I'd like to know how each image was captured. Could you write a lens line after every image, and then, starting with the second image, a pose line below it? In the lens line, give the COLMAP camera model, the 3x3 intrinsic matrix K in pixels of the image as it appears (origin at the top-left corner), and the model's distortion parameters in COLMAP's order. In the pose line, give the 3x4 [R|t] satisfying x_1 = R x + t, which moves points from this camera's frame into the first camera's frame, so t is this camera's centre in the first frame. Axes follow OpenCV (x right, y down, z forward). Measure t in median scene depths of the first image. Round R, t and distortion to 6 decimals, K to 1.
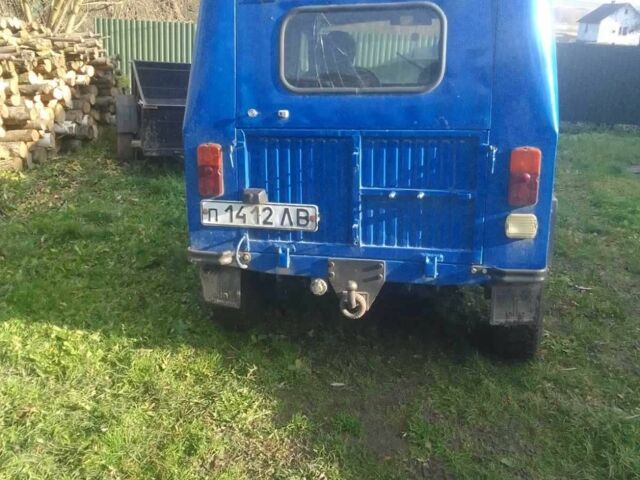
lens RADIAL K [[677.8, 0, 319.9], [0, 677.8, 220.1], [0, 0, 1]] dist [-0.007713, -0.012980]
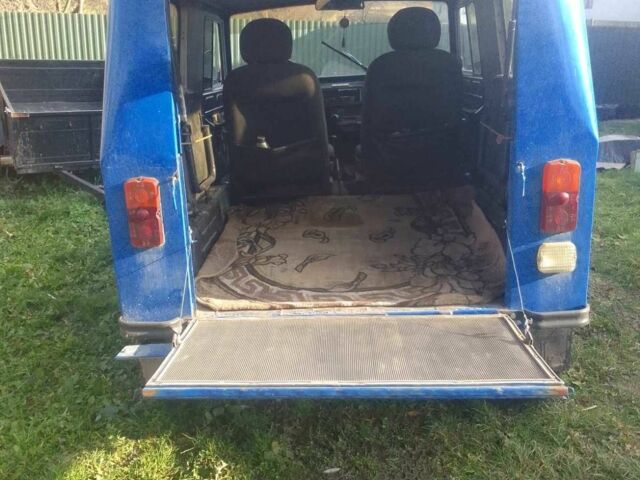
lens RADIAL K [[677.8, 0, 319.9], [0, 677.8, 220.1], [0, 0, 1]] dist [-0.007713, -0.012980]
pose [[0.980026, -0.081074, 0.181591, -0.102310], [0.077190, 0.996613, 0.028368, -0.067918], [-0.183276, -0.013784, 0.982965, 0.224896]]
